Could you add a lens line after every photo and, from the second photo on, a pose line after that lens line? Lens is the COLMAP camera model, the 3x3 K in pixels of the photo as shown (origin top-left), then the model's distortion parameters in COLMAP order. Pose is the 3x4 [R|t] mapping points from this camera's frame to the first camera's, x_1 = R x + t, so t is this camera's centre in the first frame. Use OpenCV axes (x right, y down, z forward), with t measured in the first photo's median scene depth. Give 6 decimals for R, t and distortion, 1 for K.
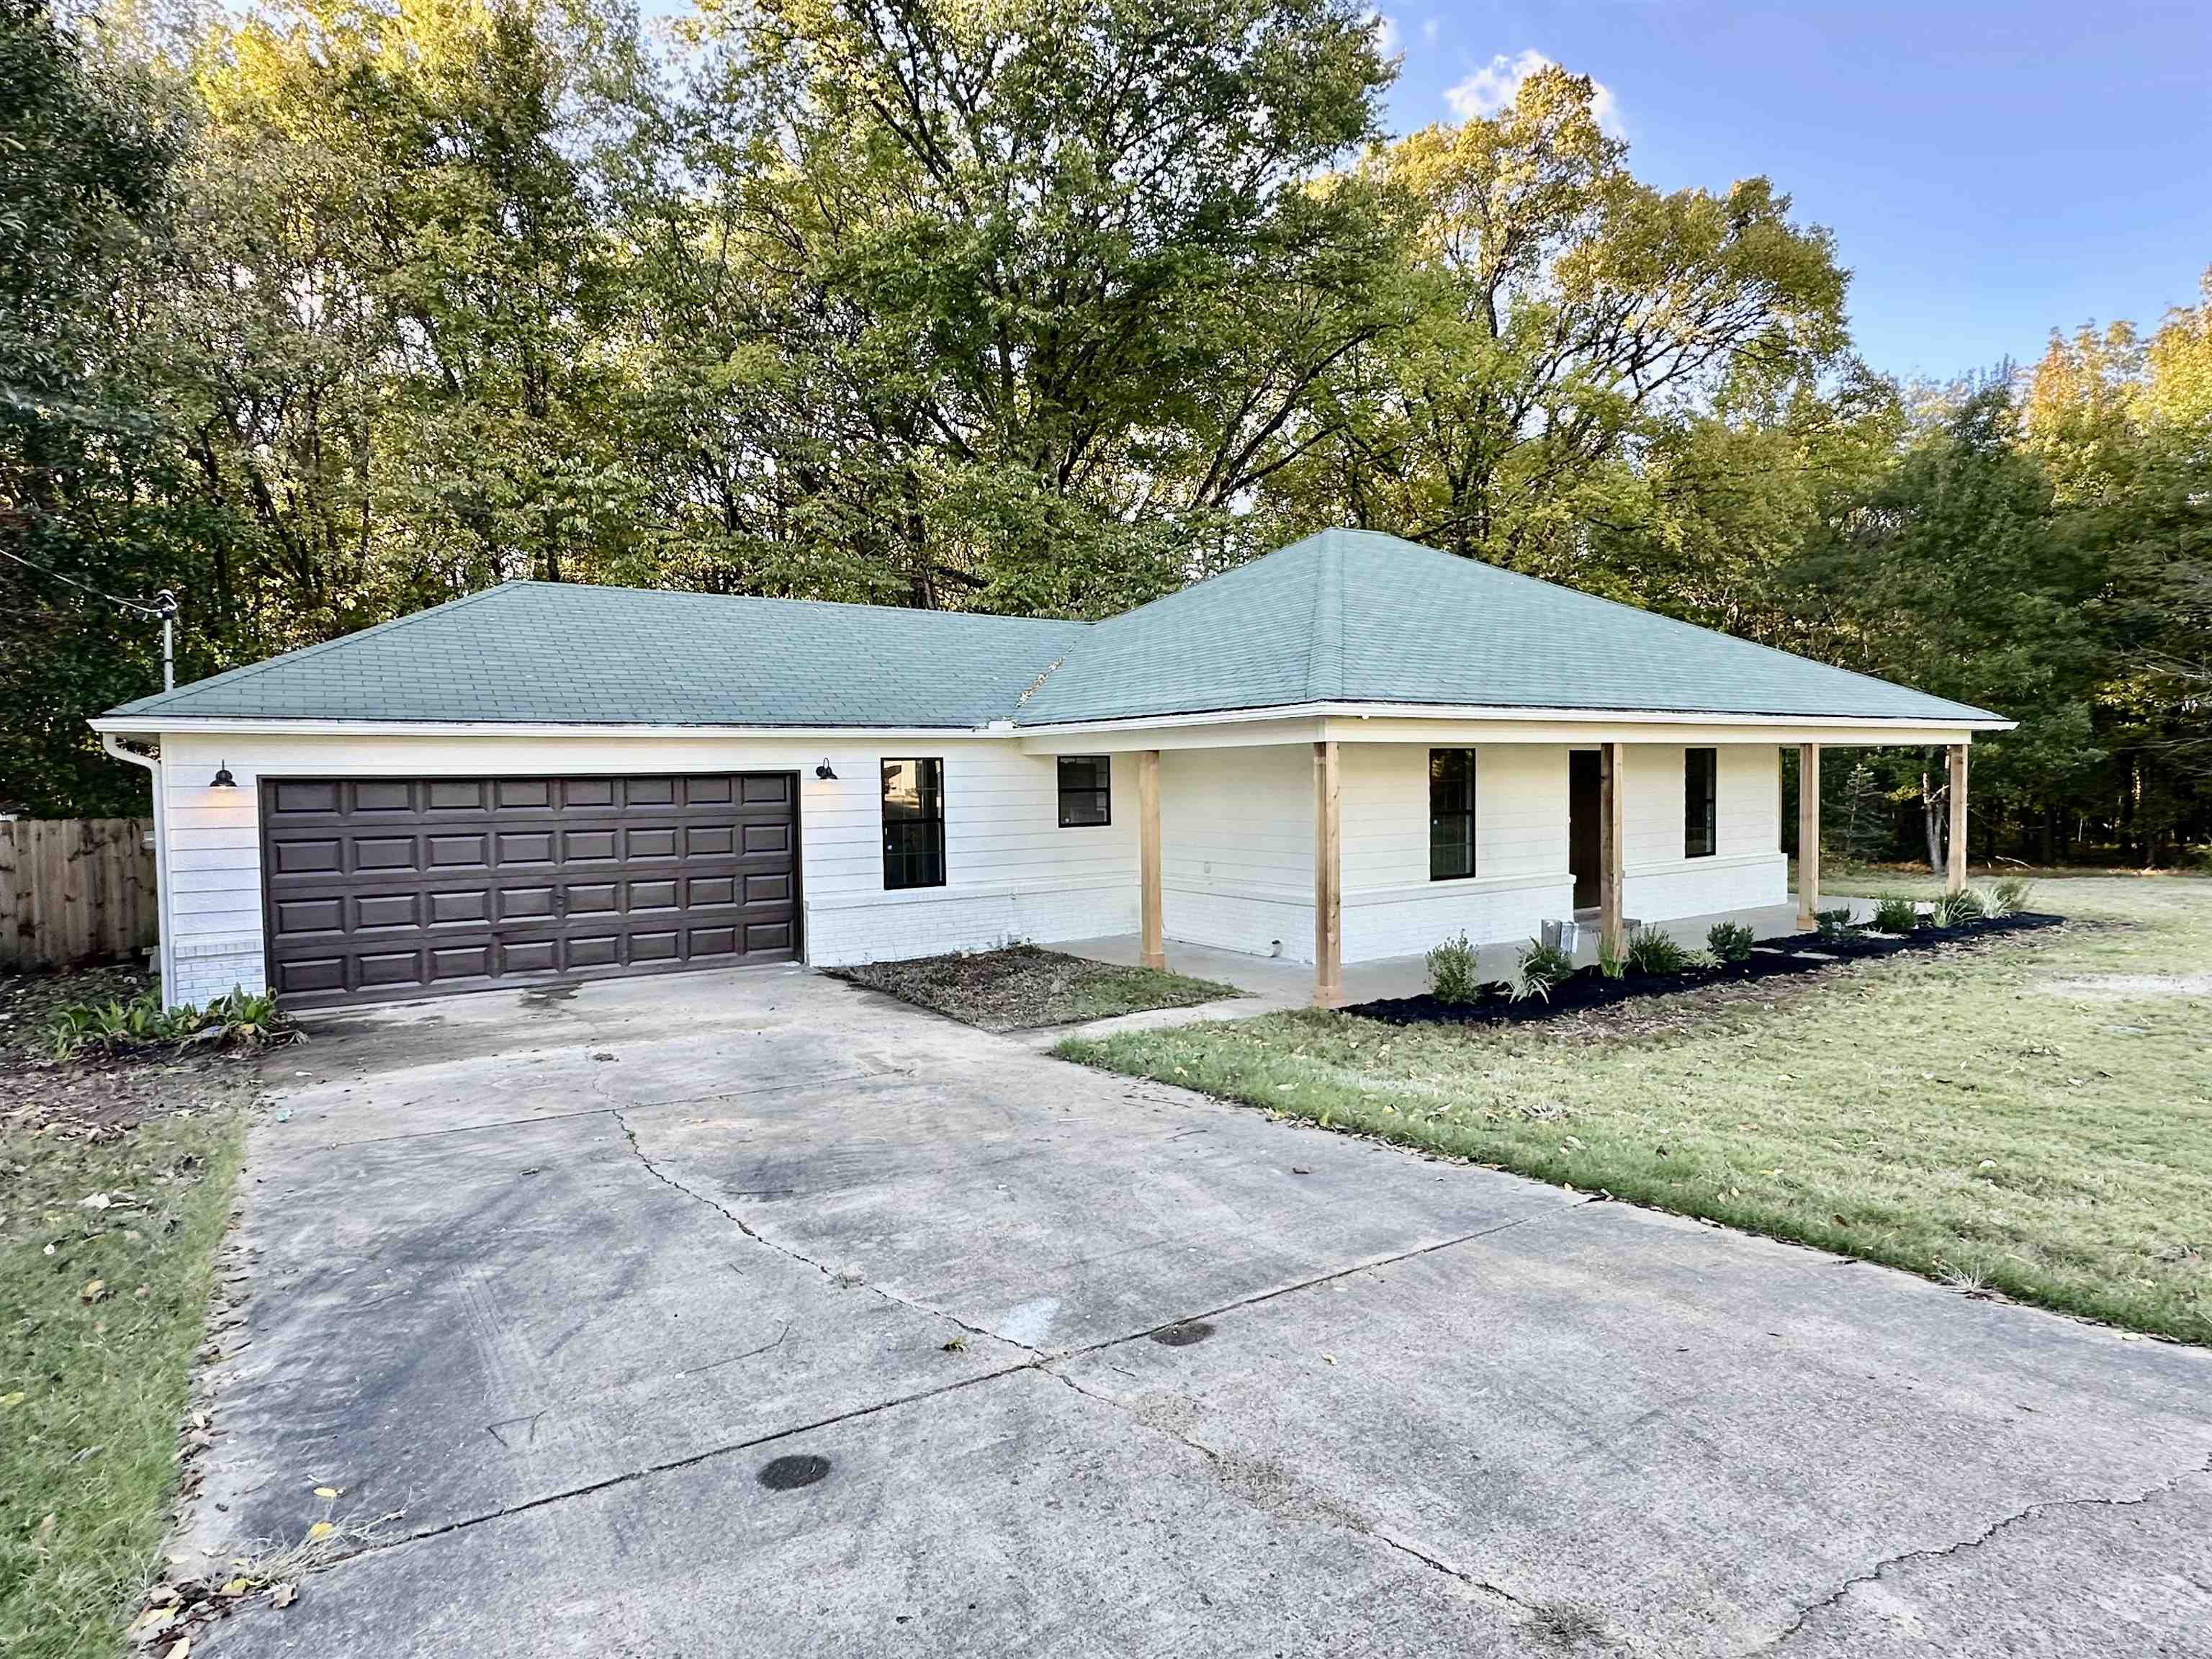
lens RADIAL K [[1193.2, 0, 1106.0], [0, 1193.2, 829.5], [0, 0, 1]] dist [-0.003661, 0.000838]
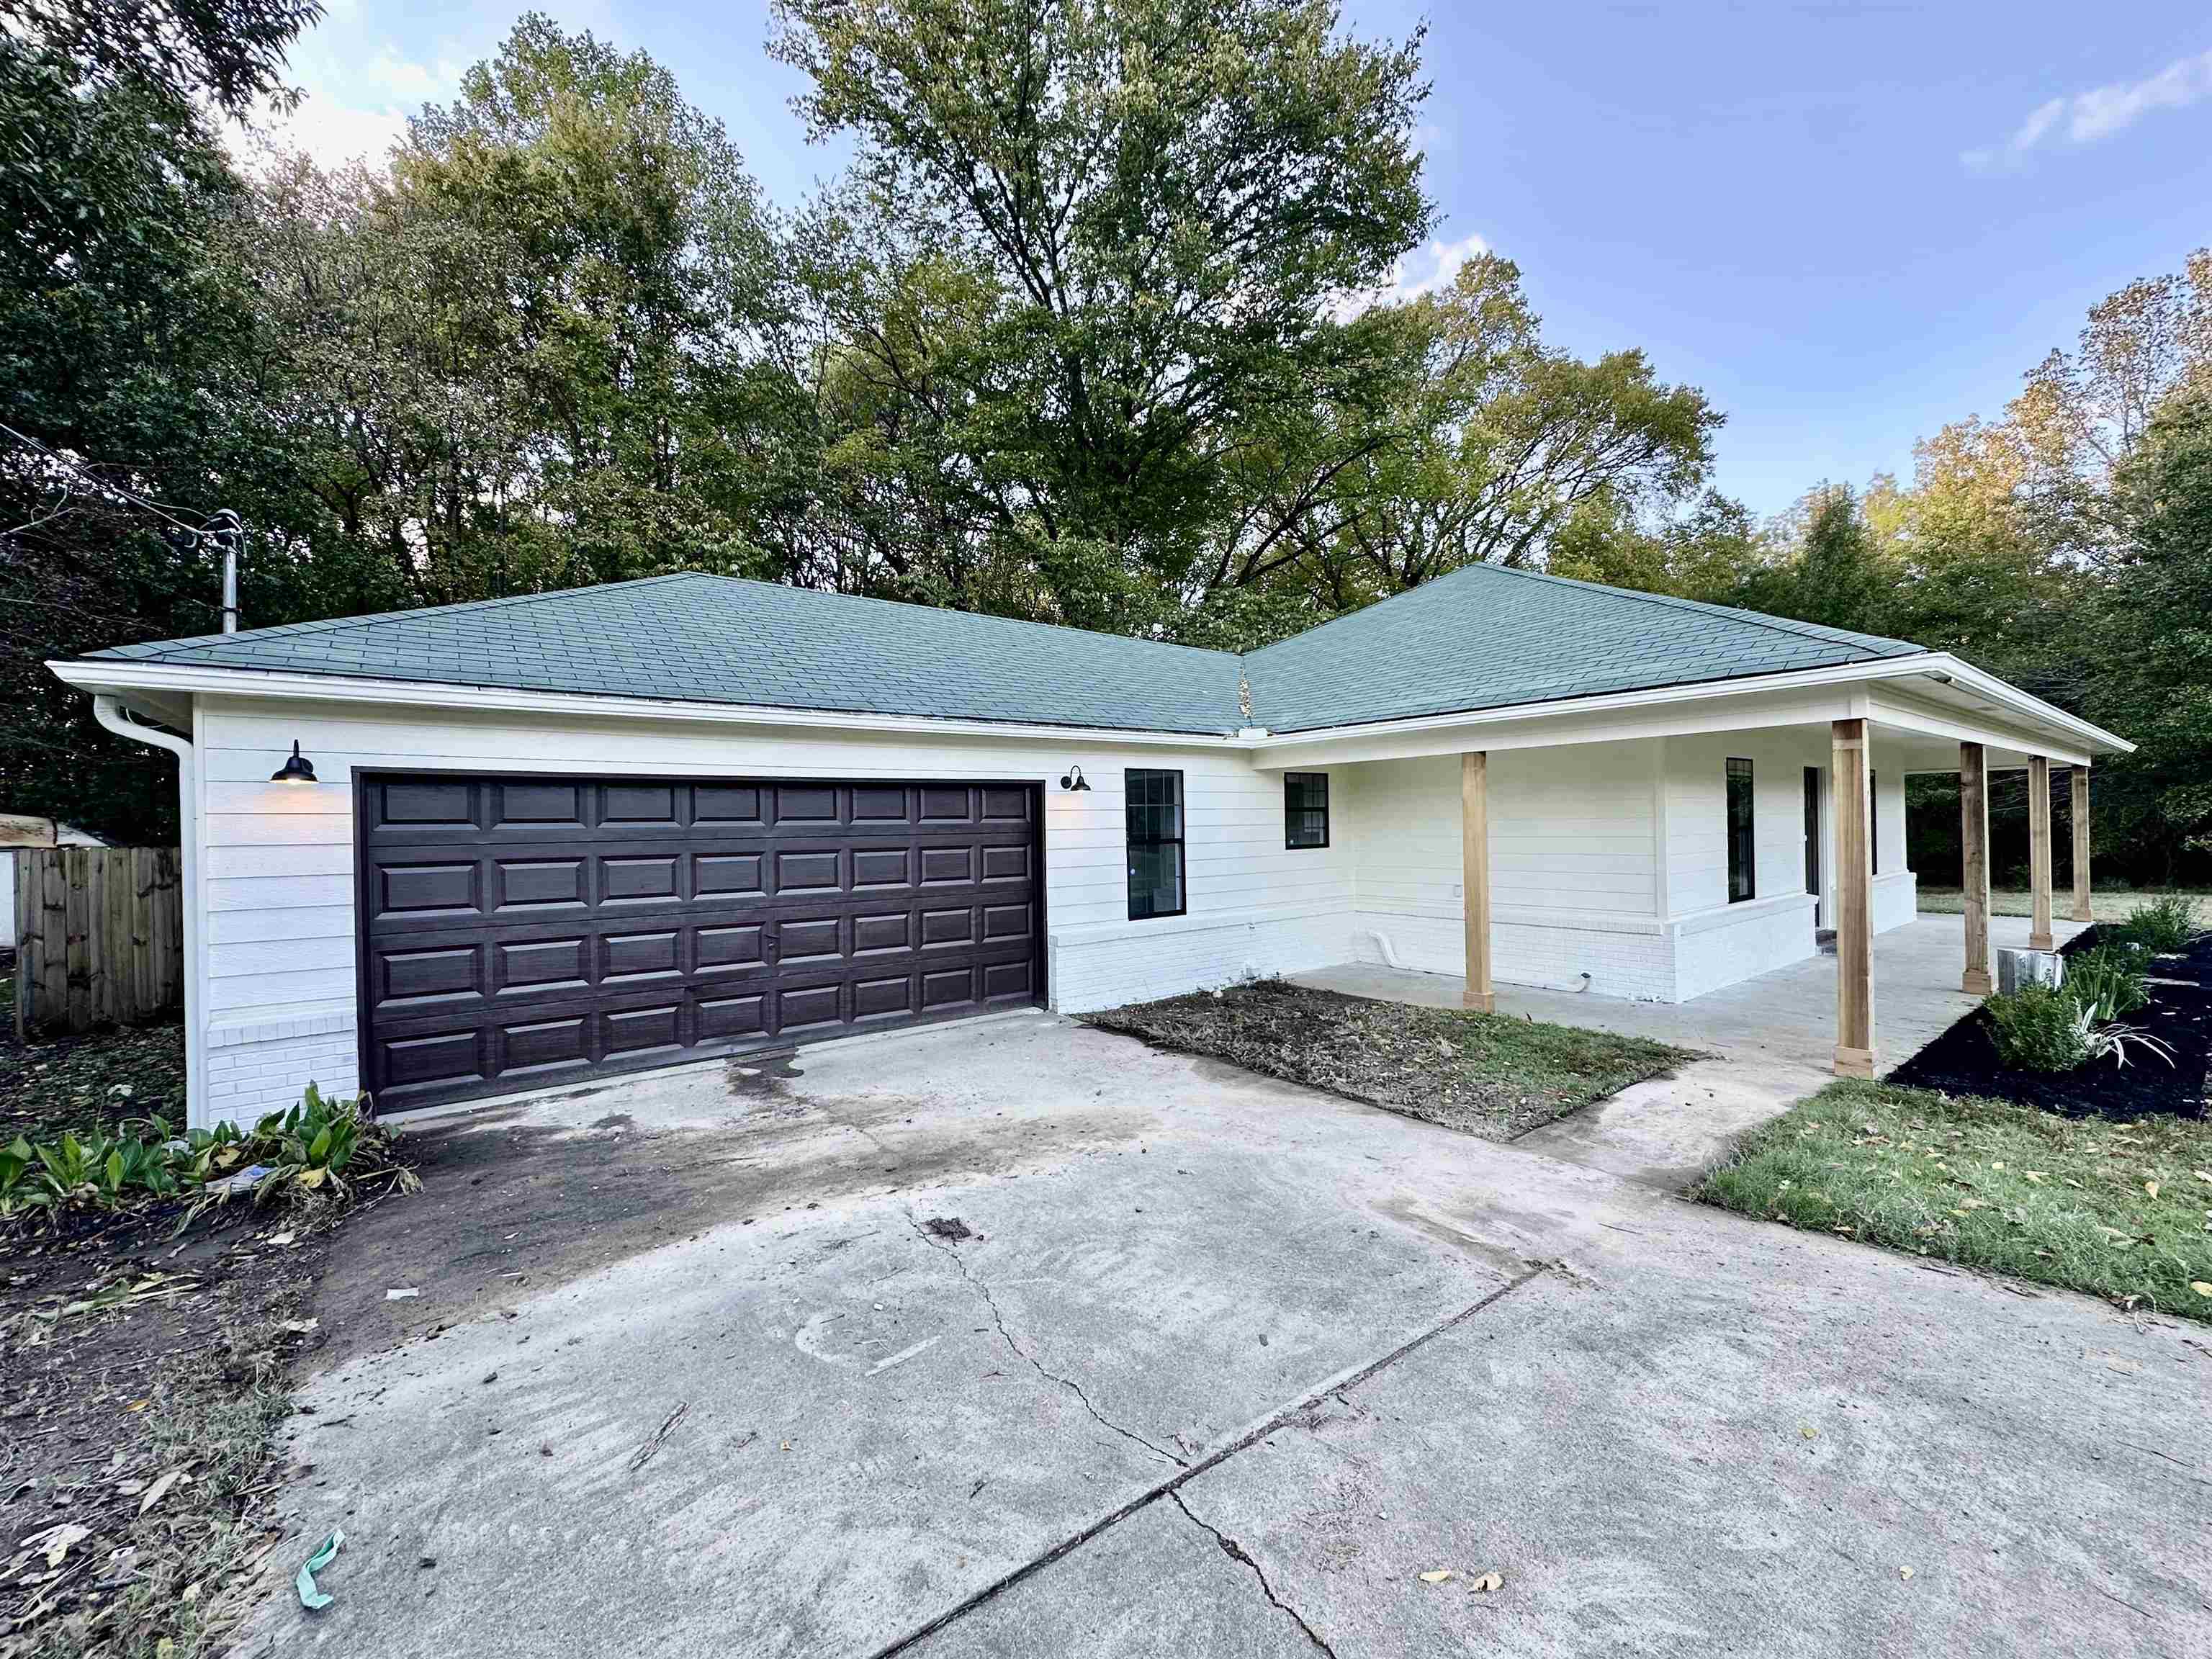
lens RADIAL K [[871.6, 0, 1106.0], [0, 871.6, 829.5], [0, 0, 1]] dist [-0.003382, -0.000026]
pose [[0.998262, -0.005852, 0.058638, -0.255317], [0.008276, 0.999118, -0.041179, 0.011241], [-0.058345, 0.041593, 0.997430, 0.392383]]
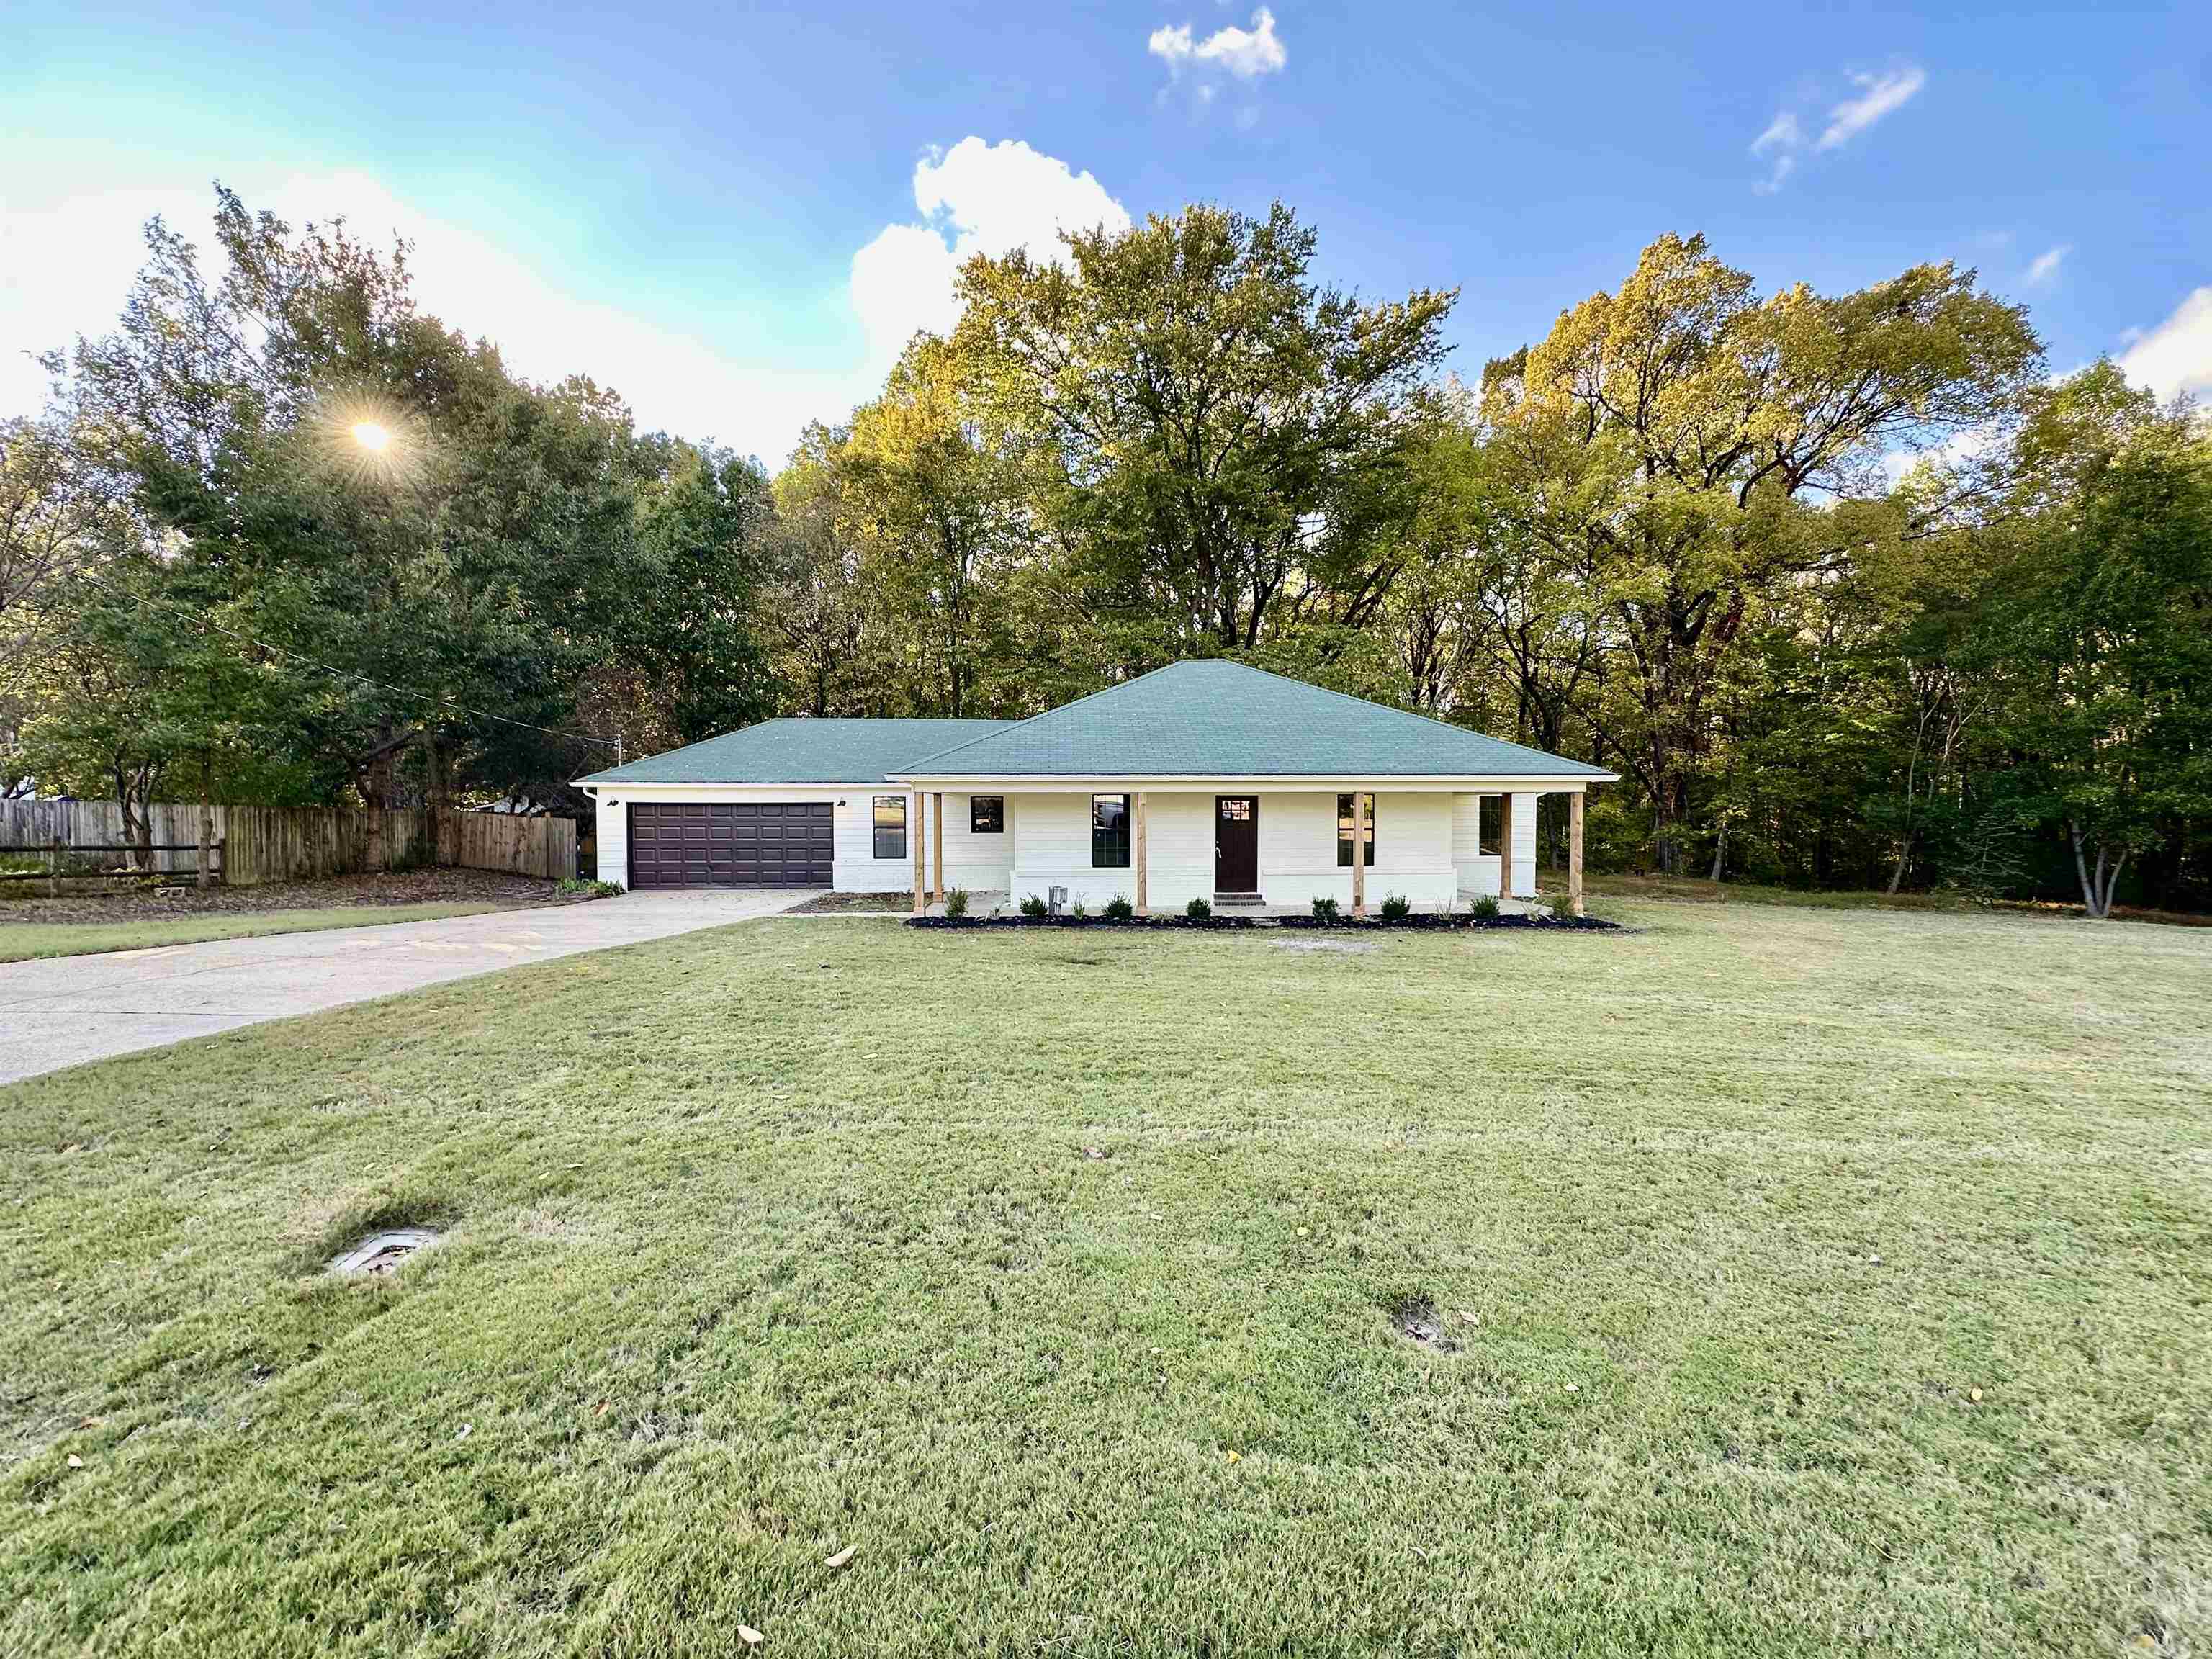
lens RADIAL K [[871.6, 0, 1106.0], [0, 871.6, 829.5], [0, 0, 1]] dist [-0.003382, -0.000026]
pose [[0.845606, 0.032057, -0.532844, 1.058184], [-0.033986, 0.999403, 0.006192, -0.026548], [0.532725, 0.012873, 0.846191, -0.091032]]
